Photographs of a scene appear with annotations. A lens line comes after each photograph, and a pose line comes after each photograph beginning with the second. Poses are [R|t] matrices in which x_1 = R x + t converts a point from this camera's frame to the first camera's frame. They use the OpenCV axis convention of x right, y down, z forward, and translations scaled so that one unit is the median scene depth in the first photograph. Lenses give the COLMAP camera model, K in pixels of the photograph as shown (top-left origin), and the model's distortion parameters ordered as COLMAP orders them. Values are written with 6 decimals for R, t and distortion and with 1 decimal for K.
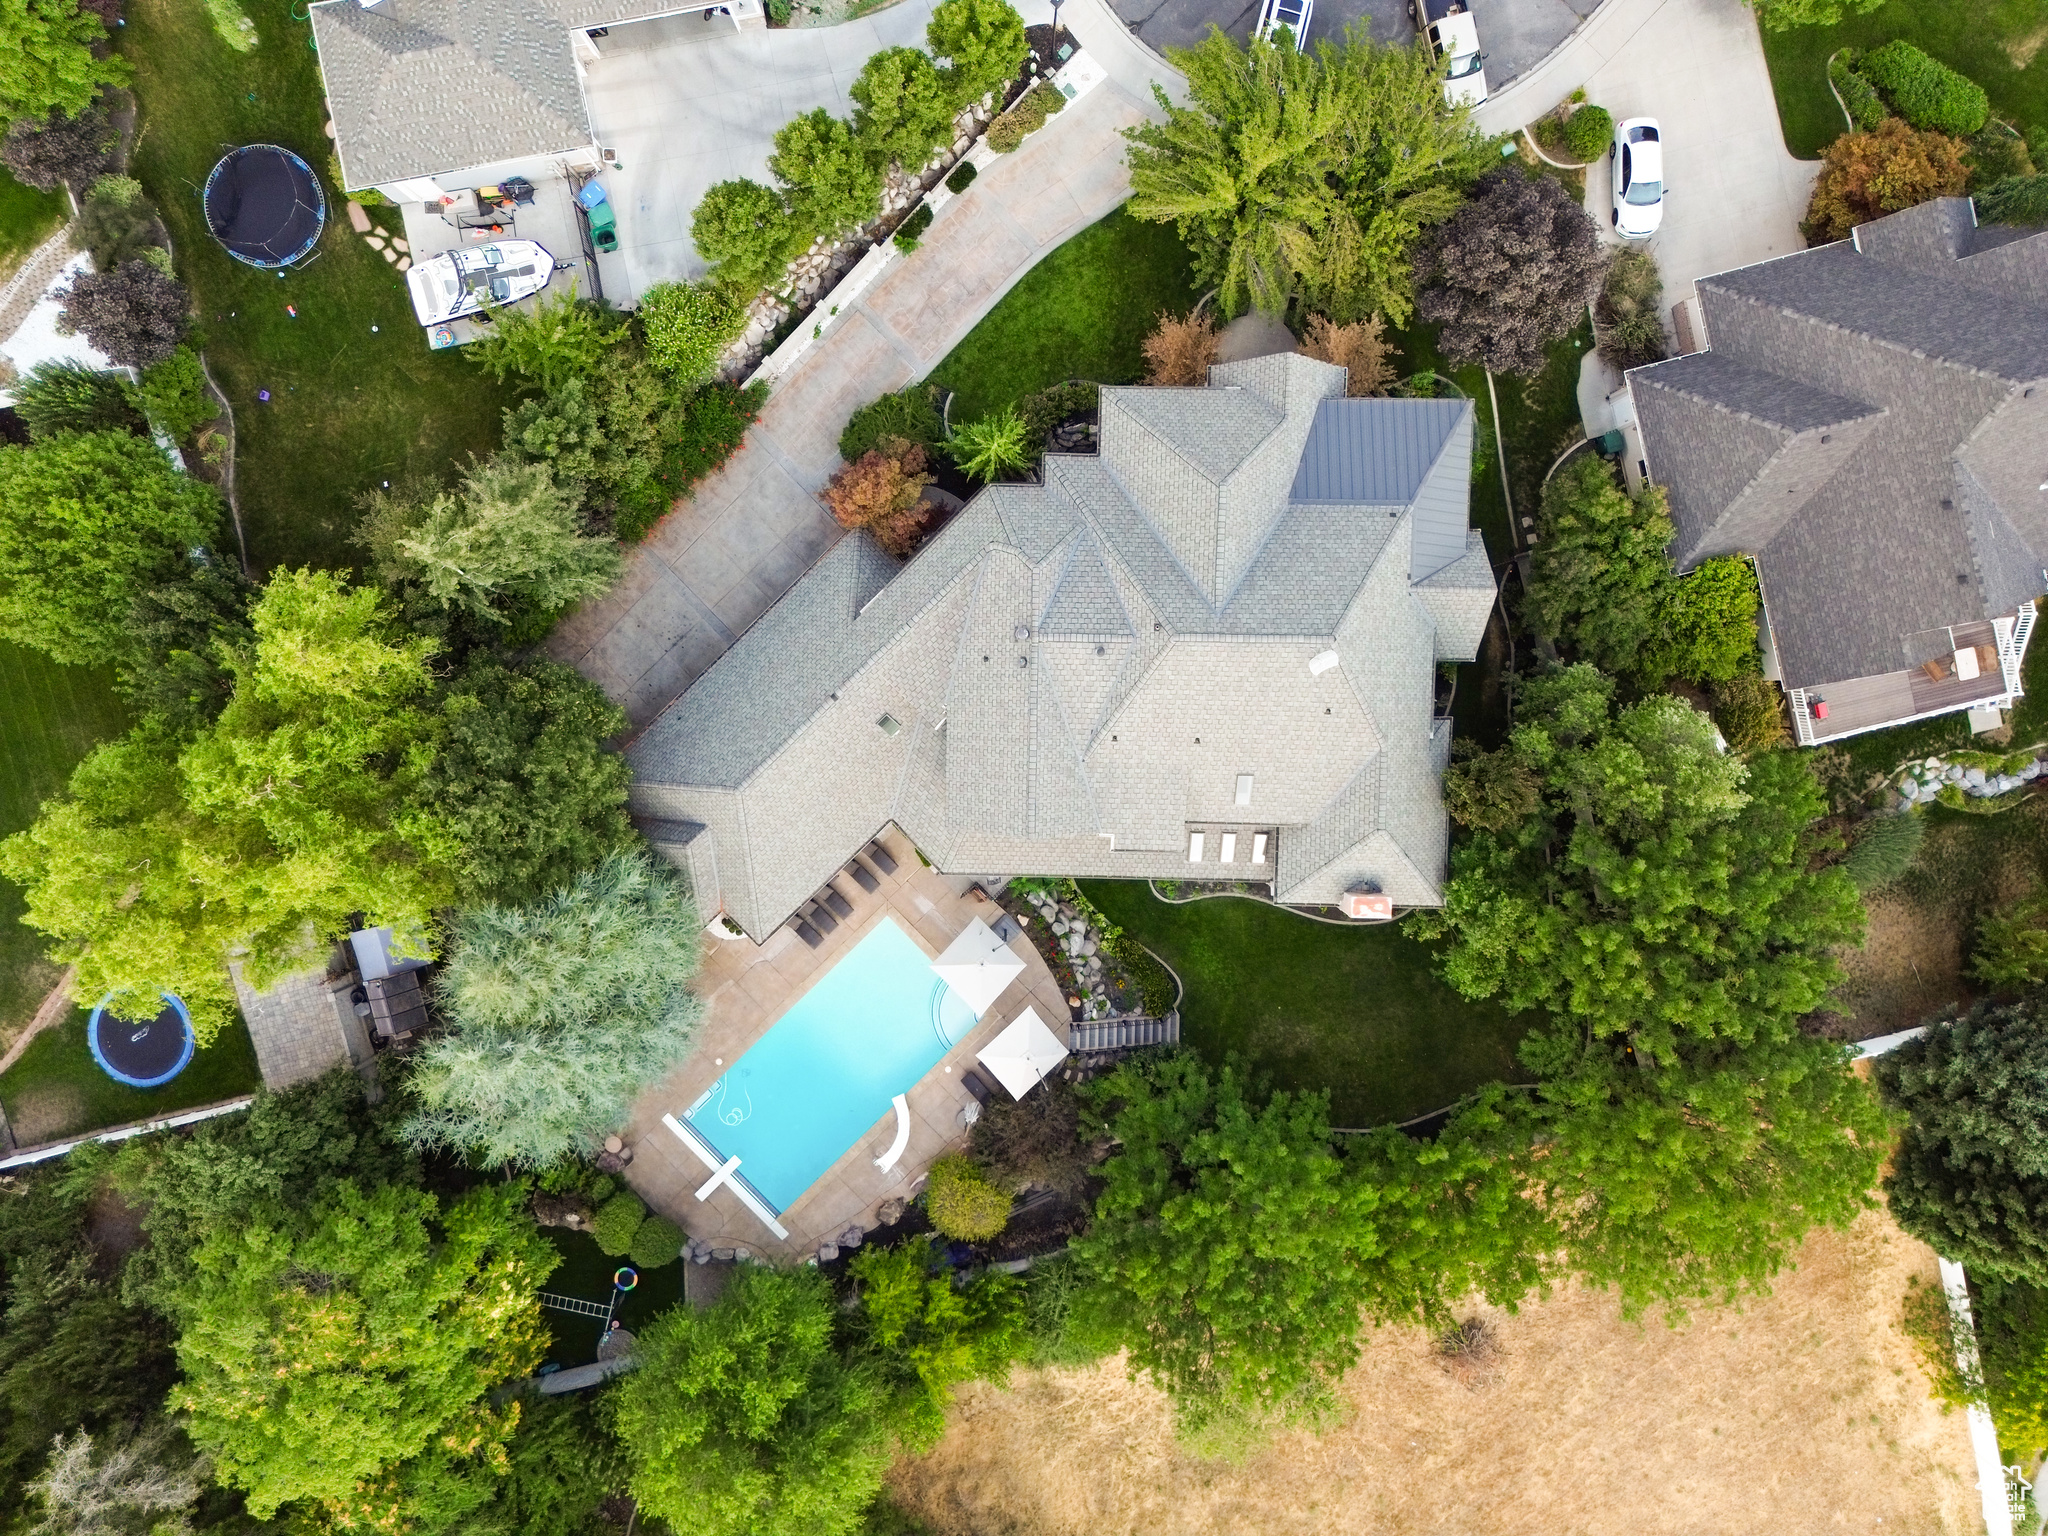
lens RADIAL K [[1449.1, 0, 1028.1], [0, 1449.1, 765.2], [0, 0, 1]] dist [0.070918, -0.067945]
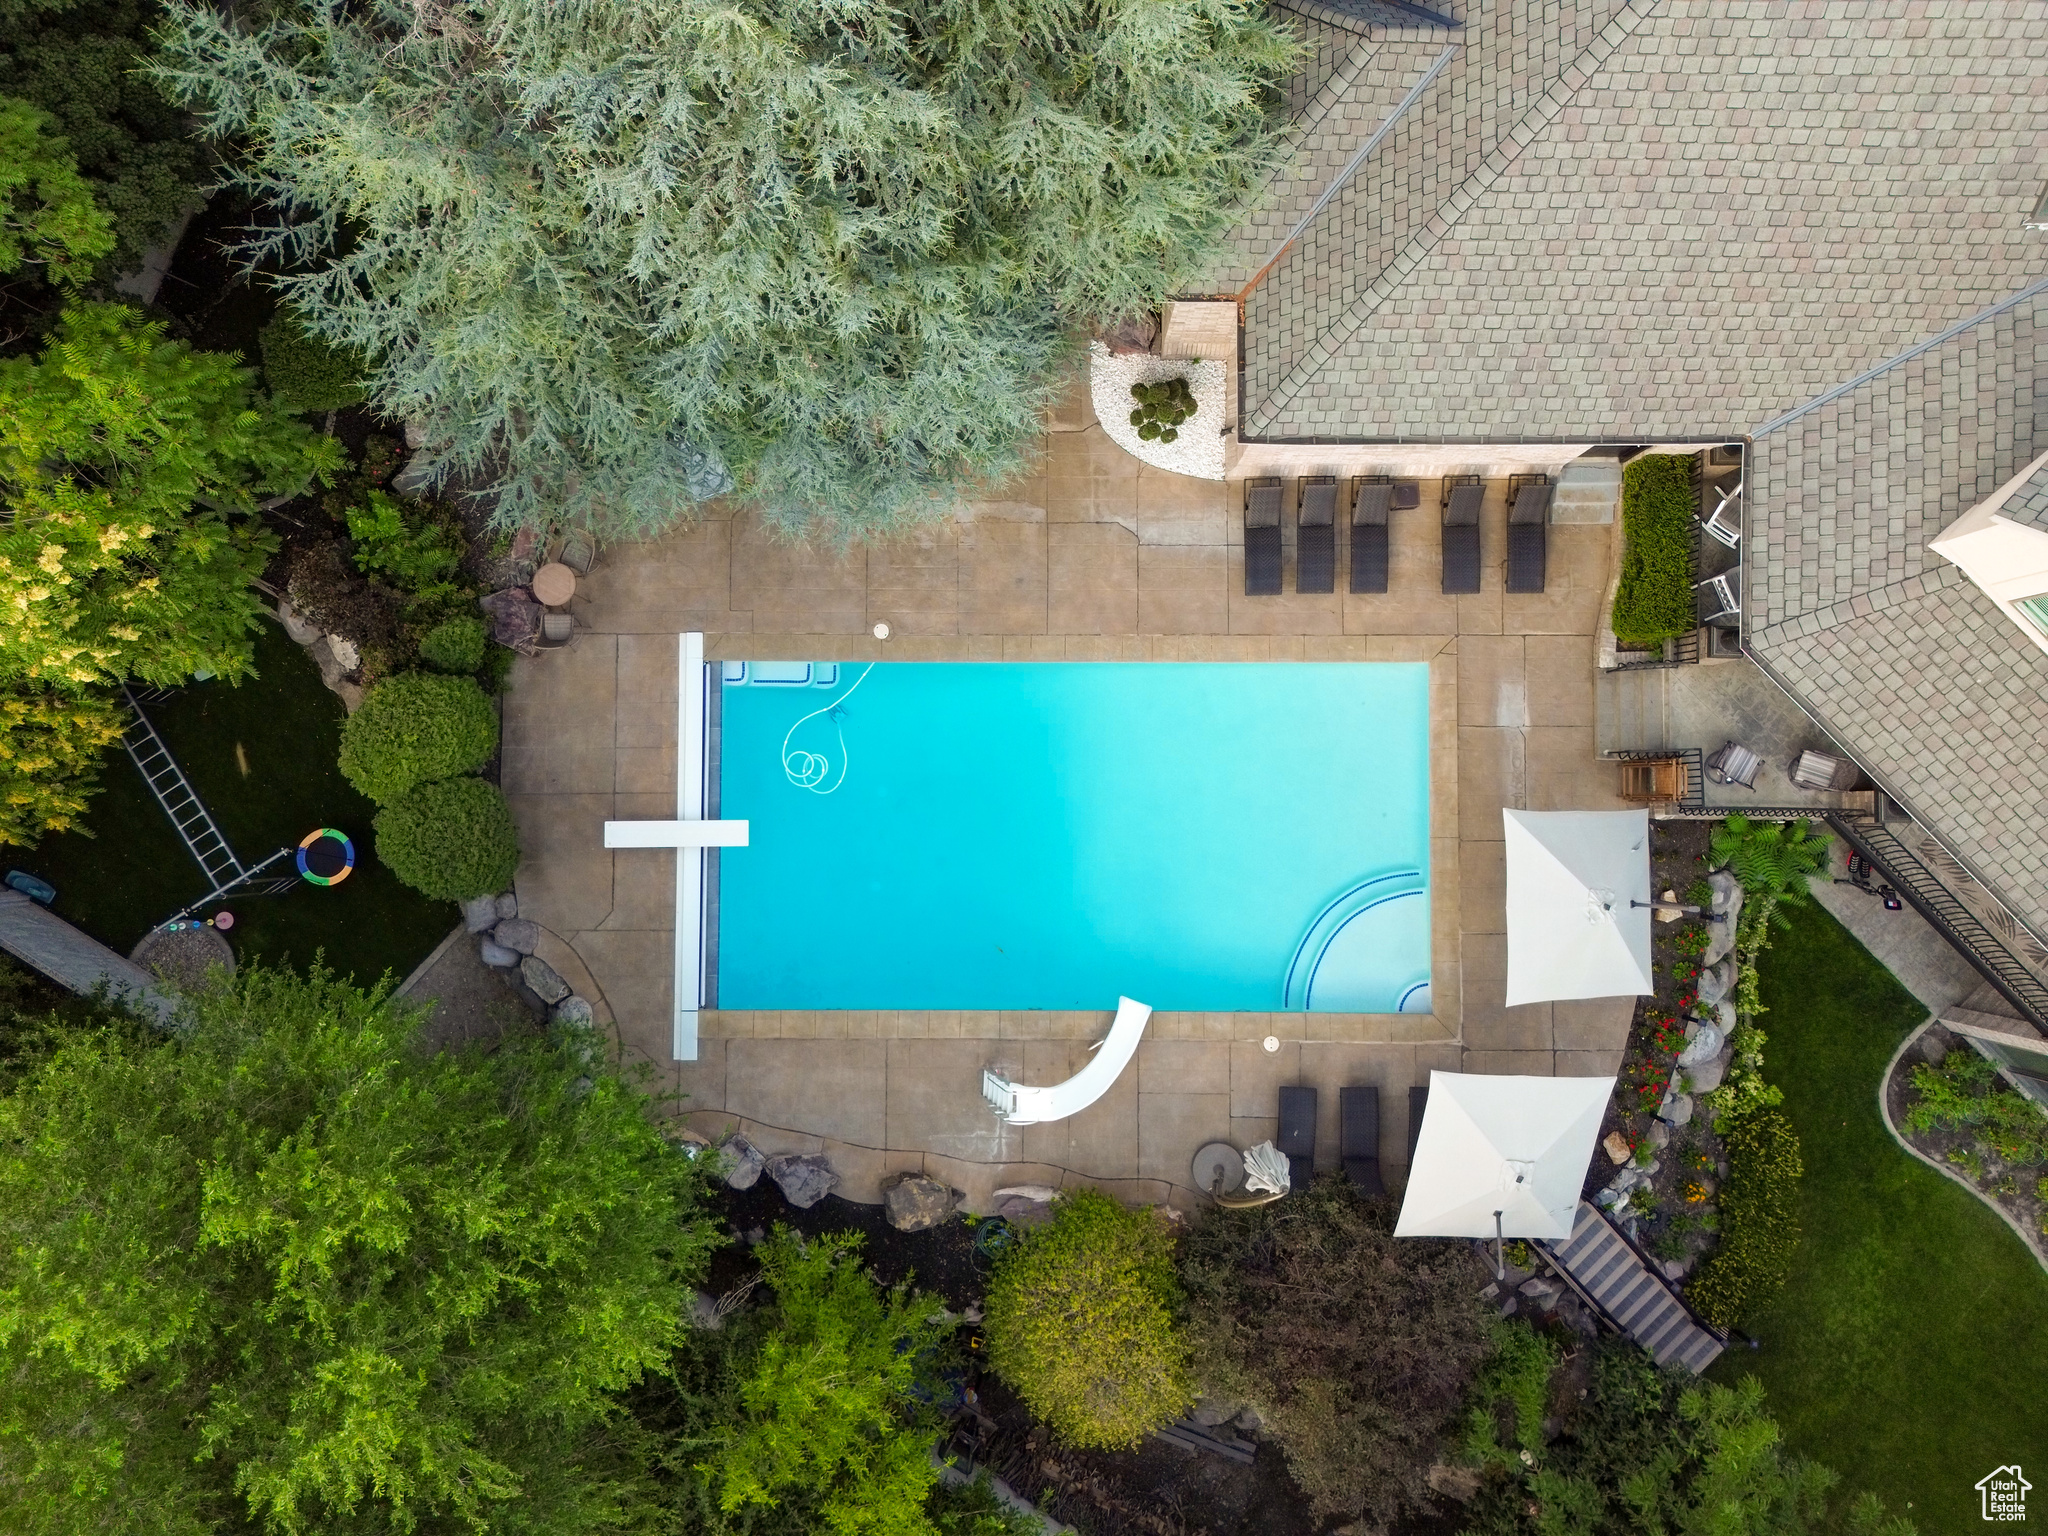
lens RADIAL K [[1449.1, 0, 1028.1], [0, 1449.1, 765.2], [0, 0, 1]] dist [0.070918, -0.067945]
pose [[0.713722, 0.699869, -0.028007, -0.153009], [-0.699525, 0.710202, -0.079229, 0.246166], [-0.035559, 0.076139, 0.996463, 0.630820]]
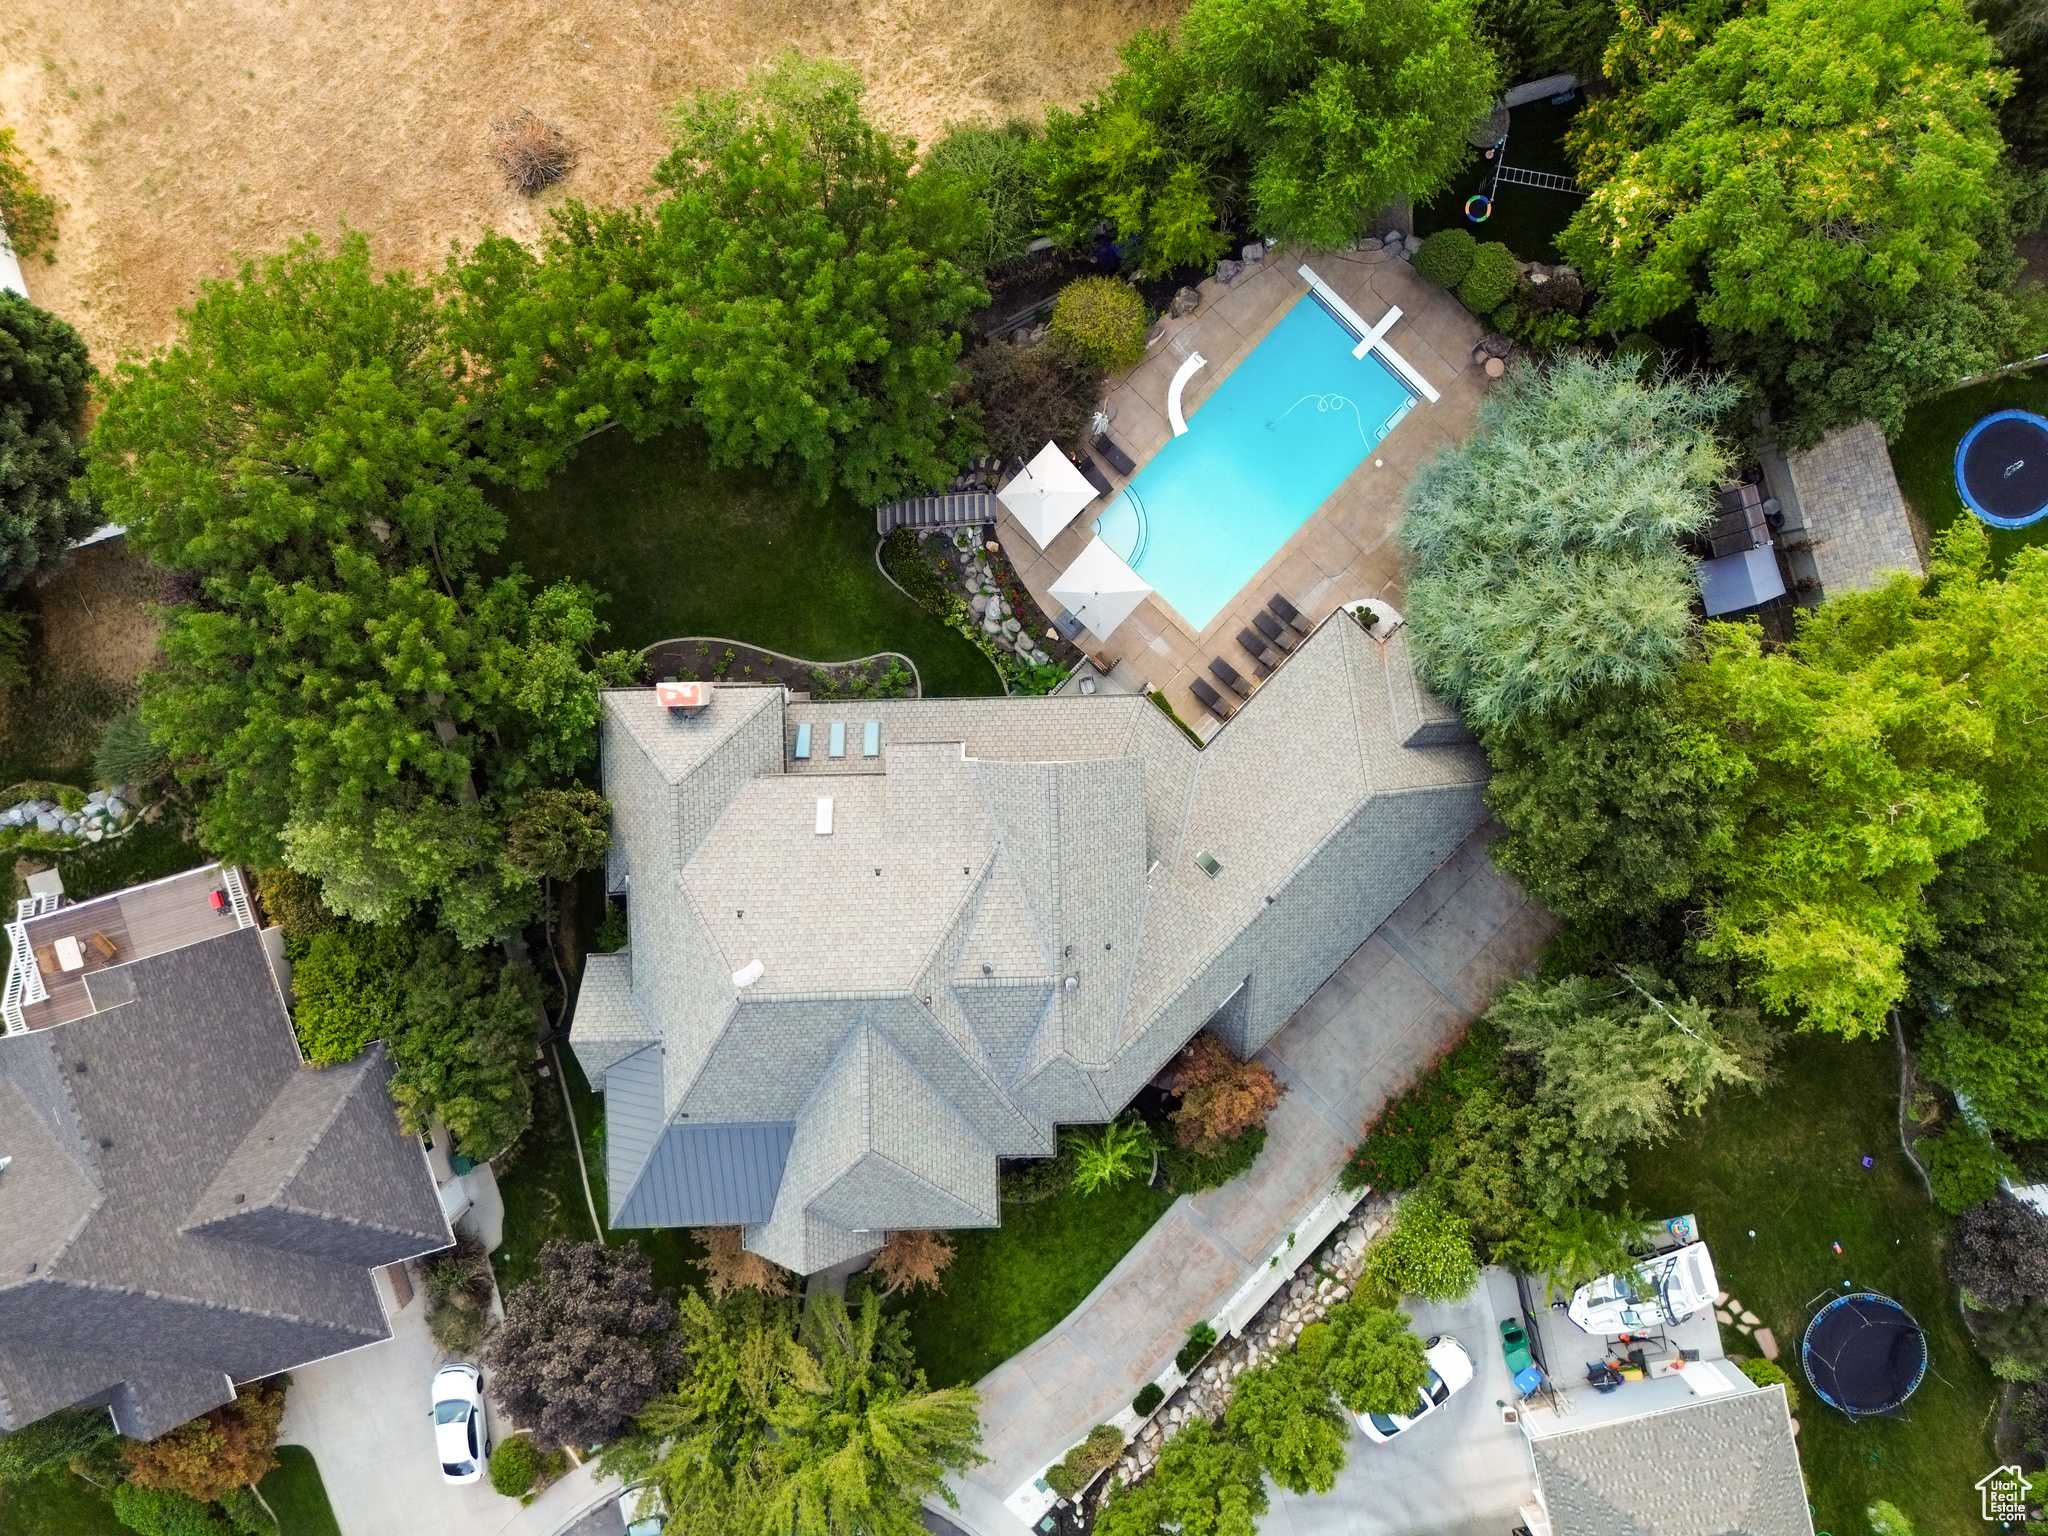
lens RADIAL K [[1449.1, 0, 1028.1], [0, 1449.1, 765.2], [0, 0, 1]] dist [0.070918, -0.067945]
pose [[-0.999055, 0.043187, 0.004967, 0.011589], [-0.043472, -0.992493, -0.114316, 0.136912], [-0.000007, -0.114424, 0.993432, 0.074751]]
